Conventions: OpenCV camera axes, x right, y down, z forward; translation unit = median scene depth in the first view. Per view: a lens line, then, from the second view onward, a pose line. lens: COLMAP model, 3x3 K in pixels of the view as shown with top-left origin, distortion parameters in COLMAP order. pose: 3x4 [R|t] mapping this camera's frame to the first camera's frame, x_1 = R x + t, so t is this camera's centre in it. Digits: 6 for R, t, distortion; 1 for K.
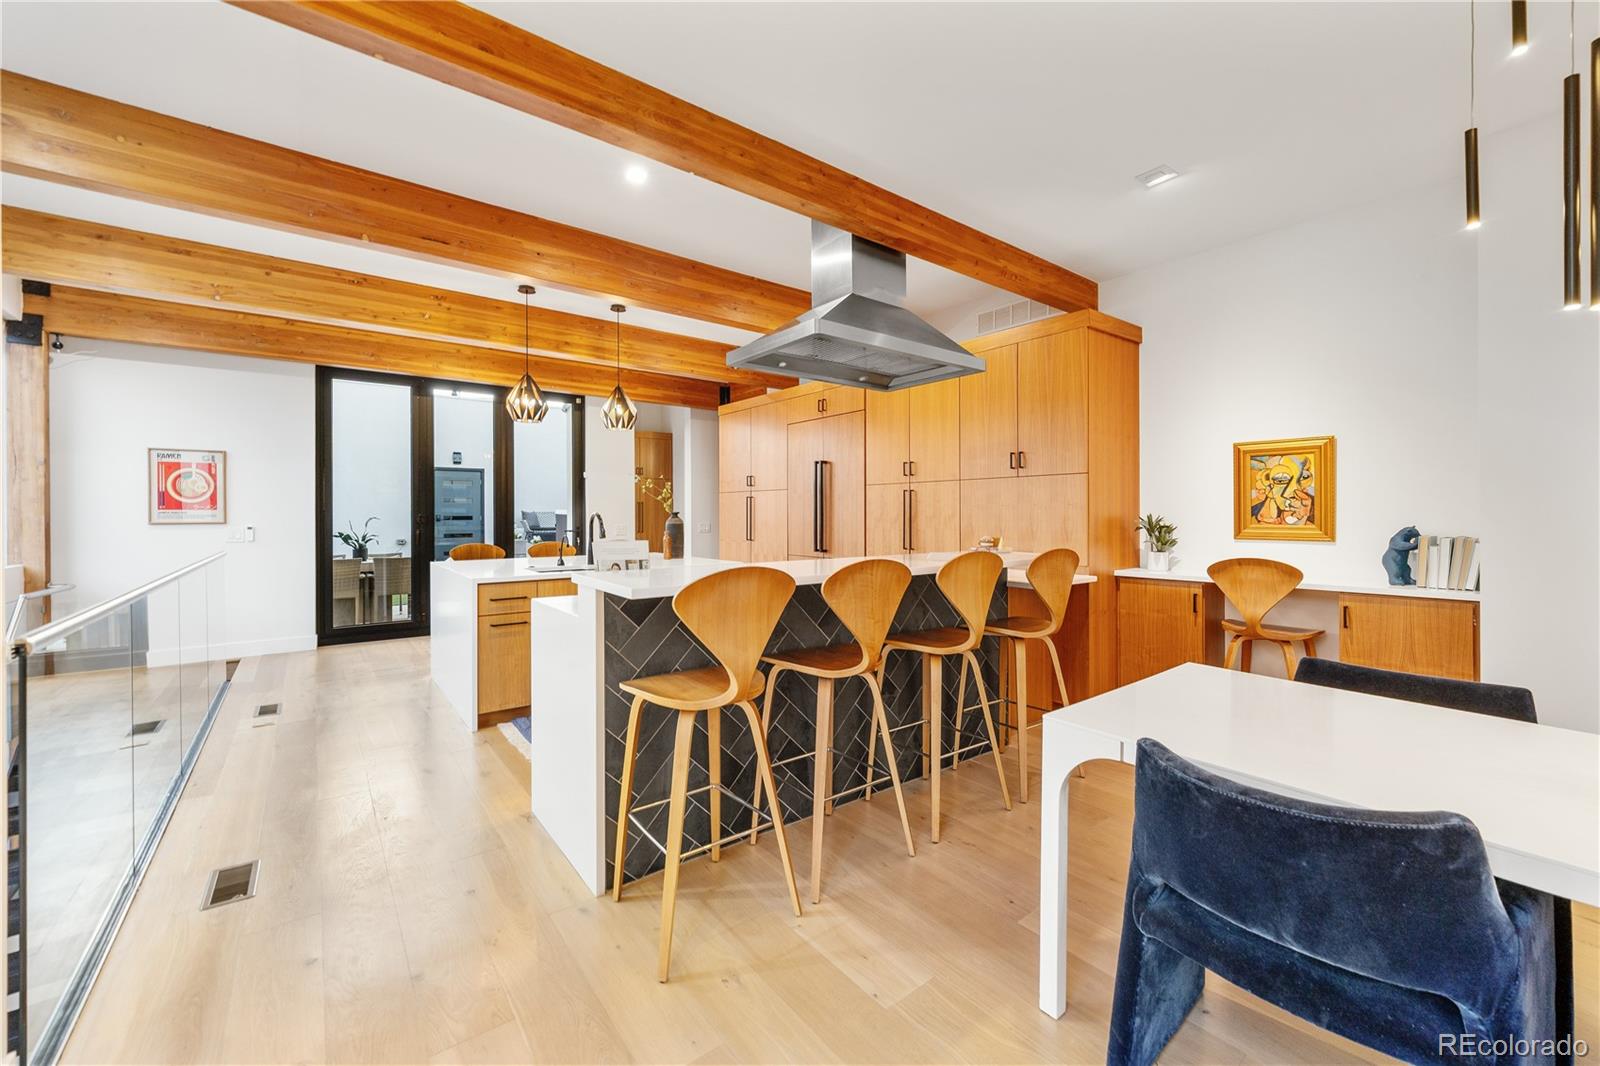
lens RADIAL K [[635.4, 0, 792.0], [0, 635.4, 521.3], [0, 0, 1]] dist [0.001928, 0.000221]
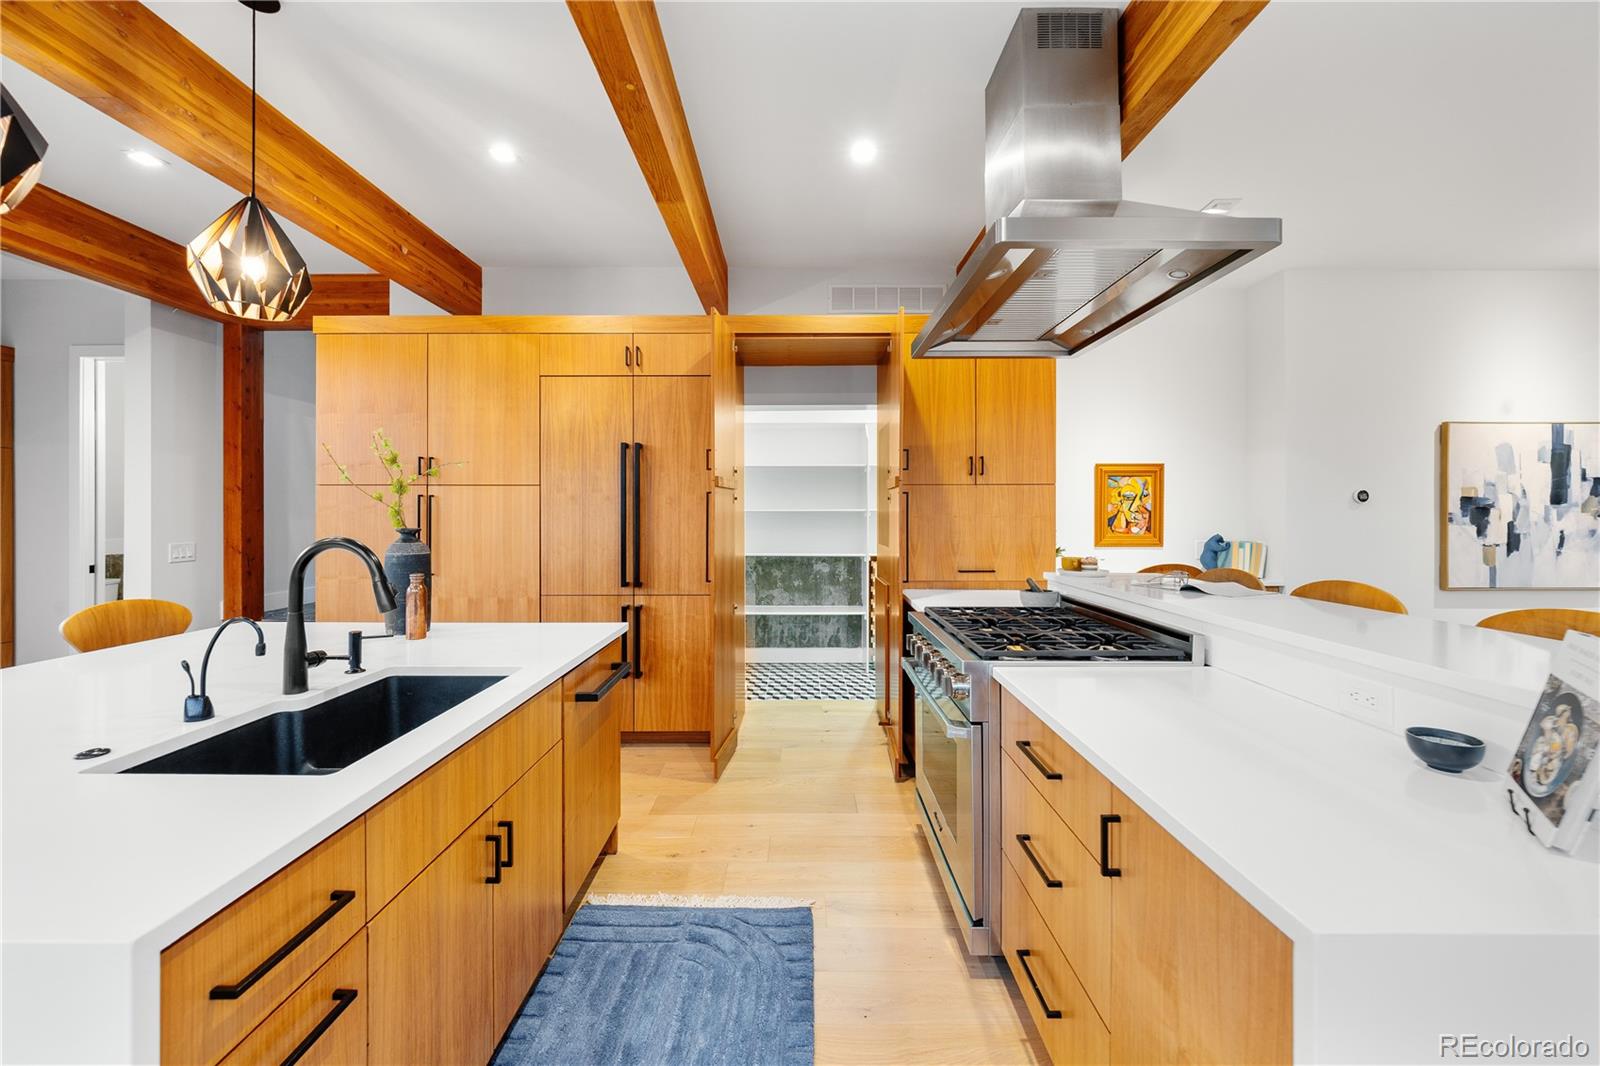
lens RADIAL K [[635.4, 0, 801.4], [0, 635.4, 528.1], [0, 0, 1]] dist [0.001928, 0.000221]
pose [[0.608445, -0.005725, 0.793576, -0.546532], [0.012616, 0.999917, -0.002459, -0.010278], [-0.793496, 0.011508, 0.608467, 0.734411]]
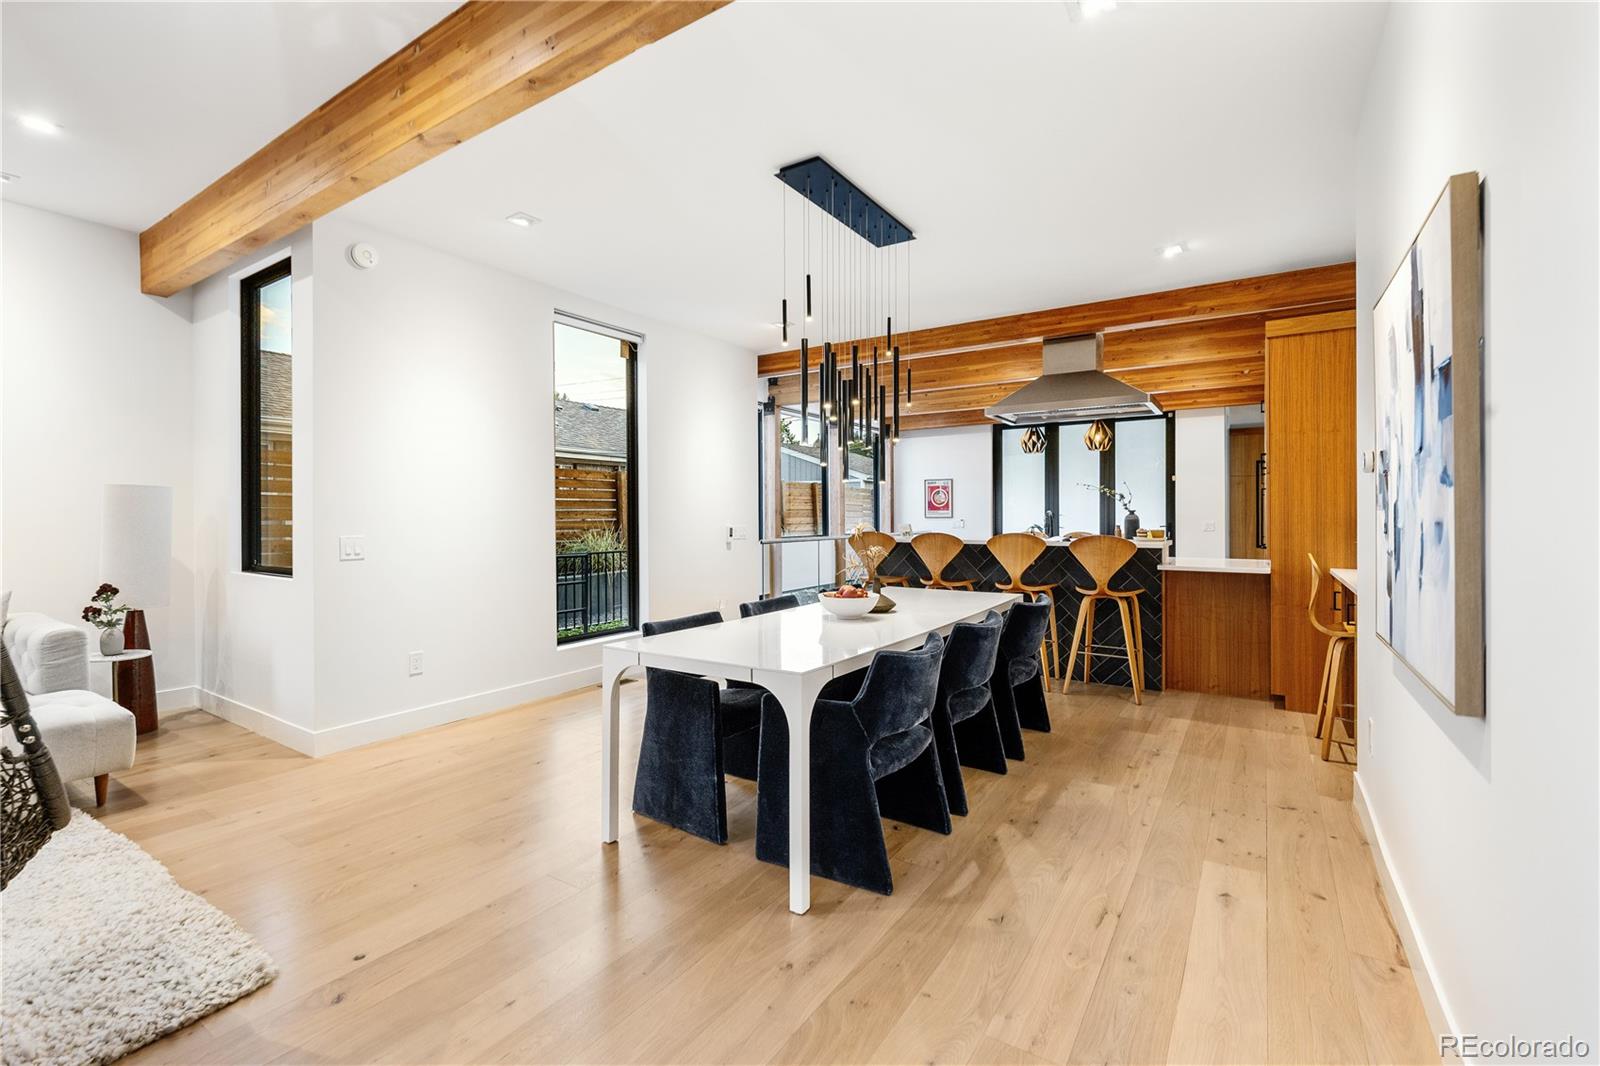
lens RADIAL K [[697.6, 0, 800.3], [0, 697.6, 518.3], [0, 0, 1]] dist [0.000065, 0.000006]
pose [[0.331664, 0.004843, -0.943385, 2.999258], [-0.007089, 0.999971, 0.002642, 0.007574], [0.943371, 0.005811, 0.331689, -0.321058]]
